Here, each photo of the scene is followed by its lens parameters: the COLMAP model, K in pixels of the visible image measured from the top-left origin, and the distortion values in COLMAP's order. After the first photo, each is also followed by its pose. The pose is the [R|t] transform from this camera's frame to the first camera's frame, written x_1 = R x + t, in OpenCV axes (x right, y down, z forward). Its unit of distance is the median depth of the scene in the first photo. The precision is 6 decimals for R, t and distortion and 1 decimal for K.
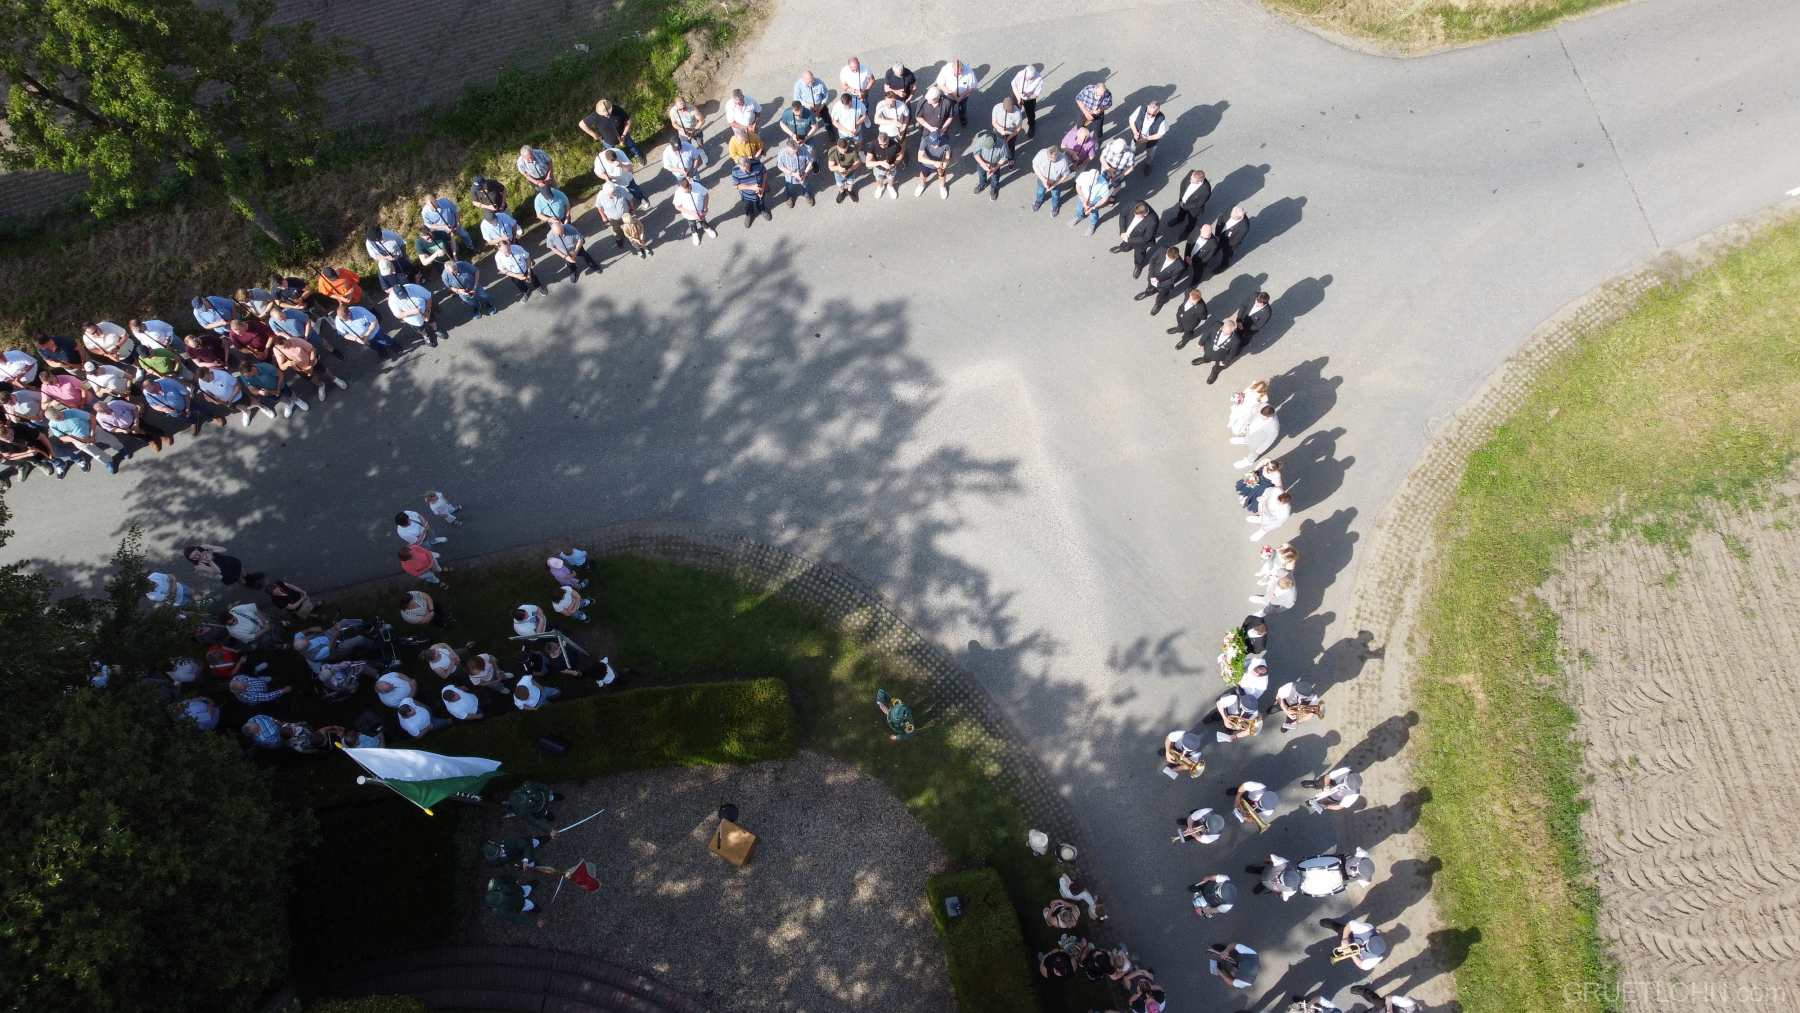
lens RADIAL K [[1358.7, 0, 909.5], [0, 1358.7, 543.5], [0, 0, 1]] dist [0.000157, -0.005027]
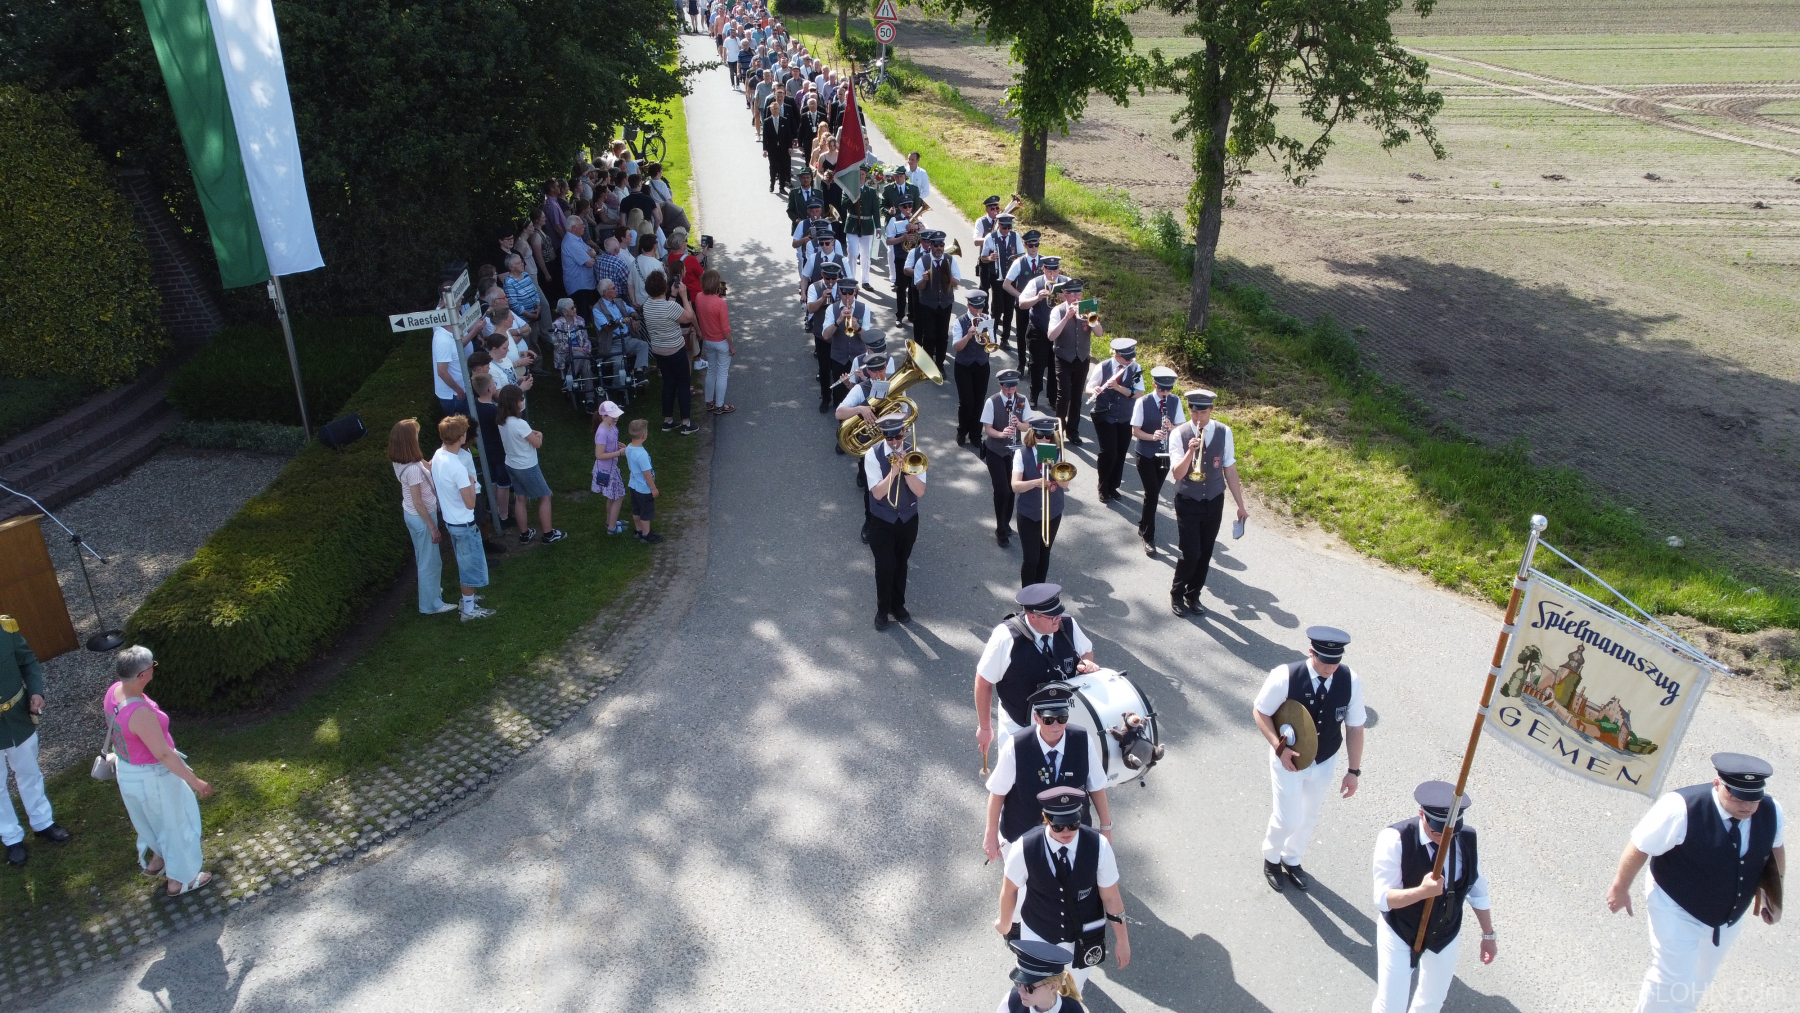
lens RADIAL K [[1358.7, 0, 900.4], [0, 1358.7, 512.1], [0, 0, 1]] dist [0.000157, -0.005027]
pose [[-0.109342, 0.440613, -0.891013, 0.278414], [-0.959930, 0.185881, 0.209719, -0.211253], [0.258027, 0.878242, 0.402633, 0.768373]]
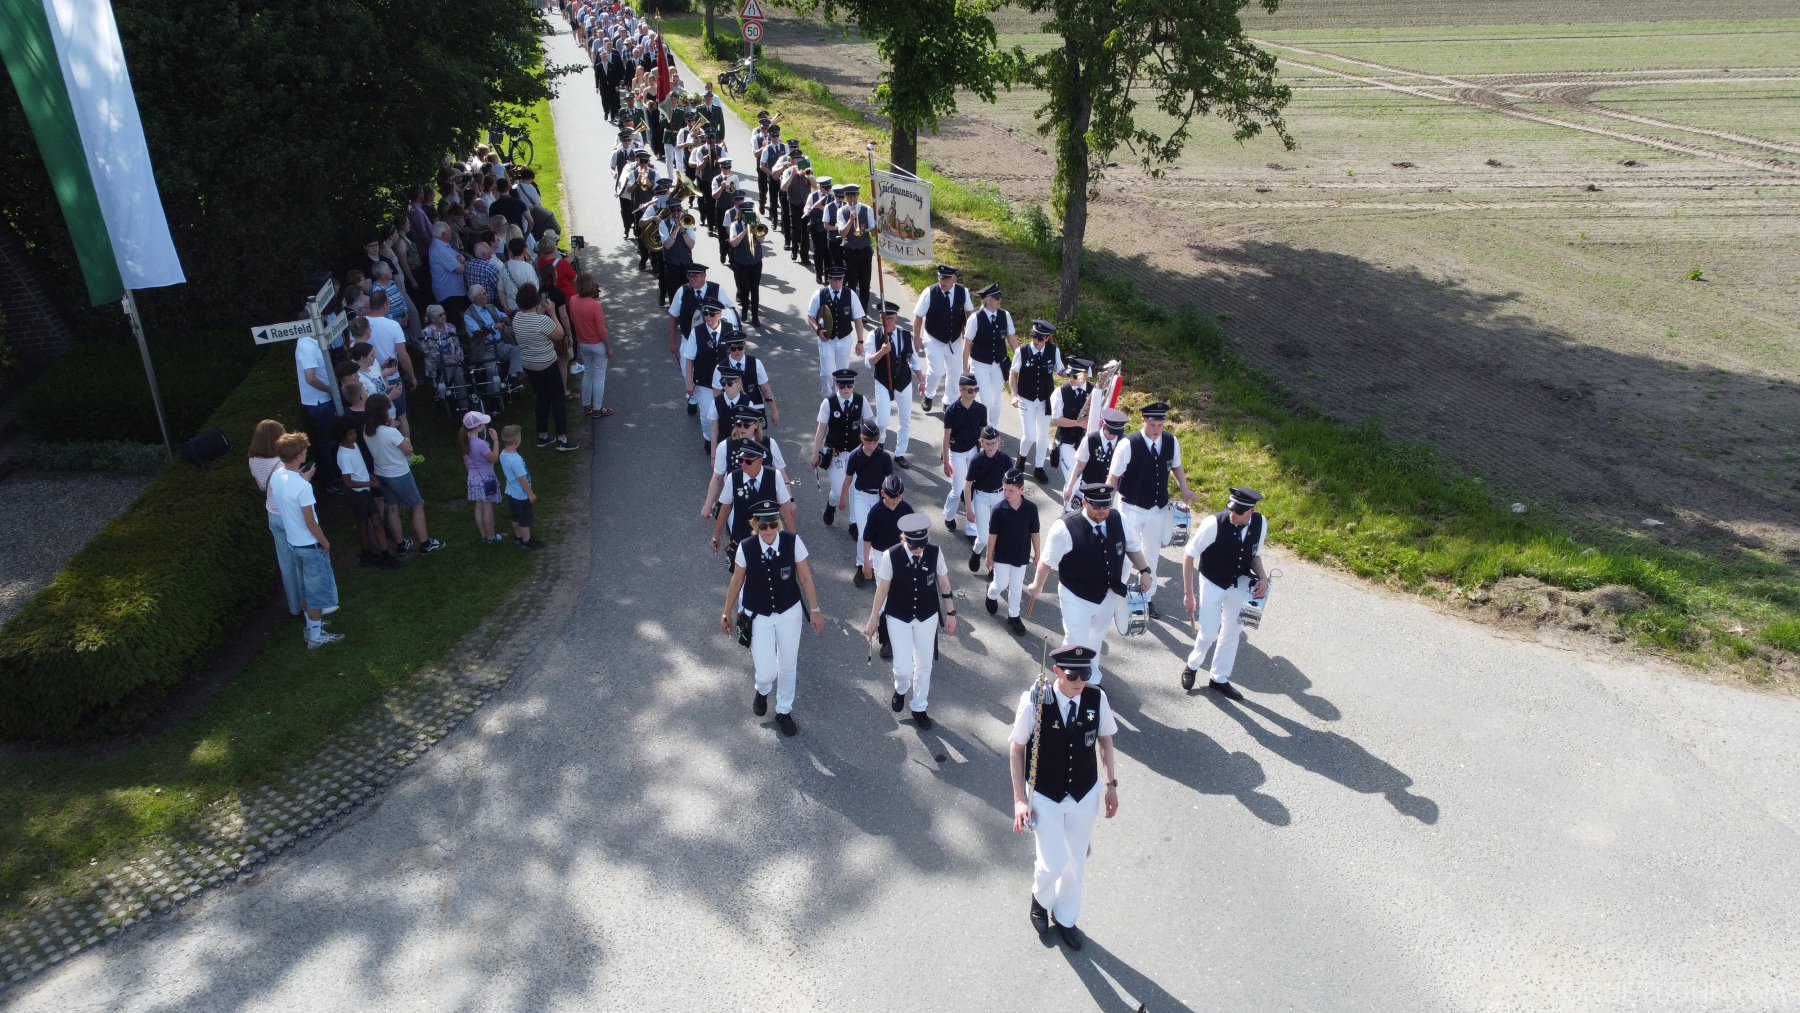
lens RADIAL K [[1358.7, 0, 900.3], [0, 1358.7, 511.3], [0, 0, 1]] dist [0.000157, -0.005027]
pose [[-0.018669, 0.444127, -0.895769, 0.285999], [-0.966091, 0.222750, 0.130576, -0.214835], [0.257525, 0.867833, 0.424909, 0.767196]]
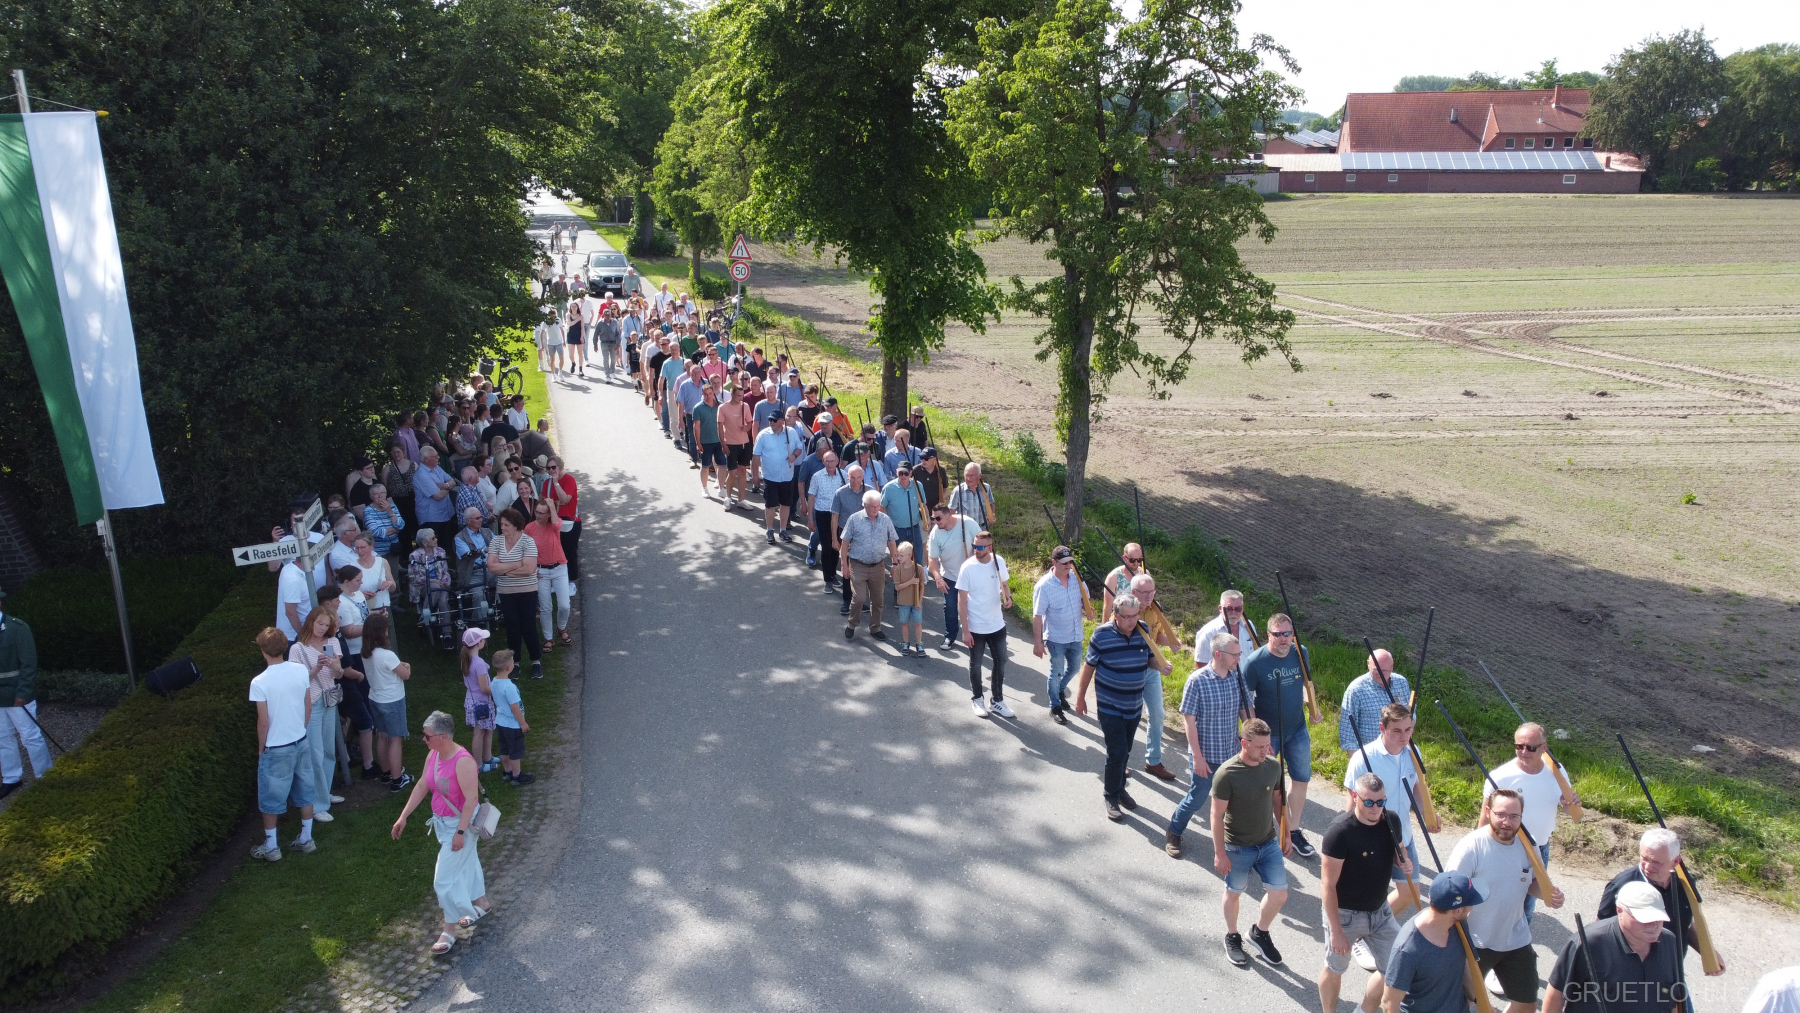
lens RADIAL K [[1358.7, 0, 900.4], [0, 1358.7, 512.3], [0, 0, 1]] dist [0.000157, -0.005027]
pose [[0.001696, 0.286675, -0.958026, 0.262194], [-0.967337, 0.243321, 0.071097, -0.194945], [0.253490, 0.926613, 0.277724, 0.775776]]
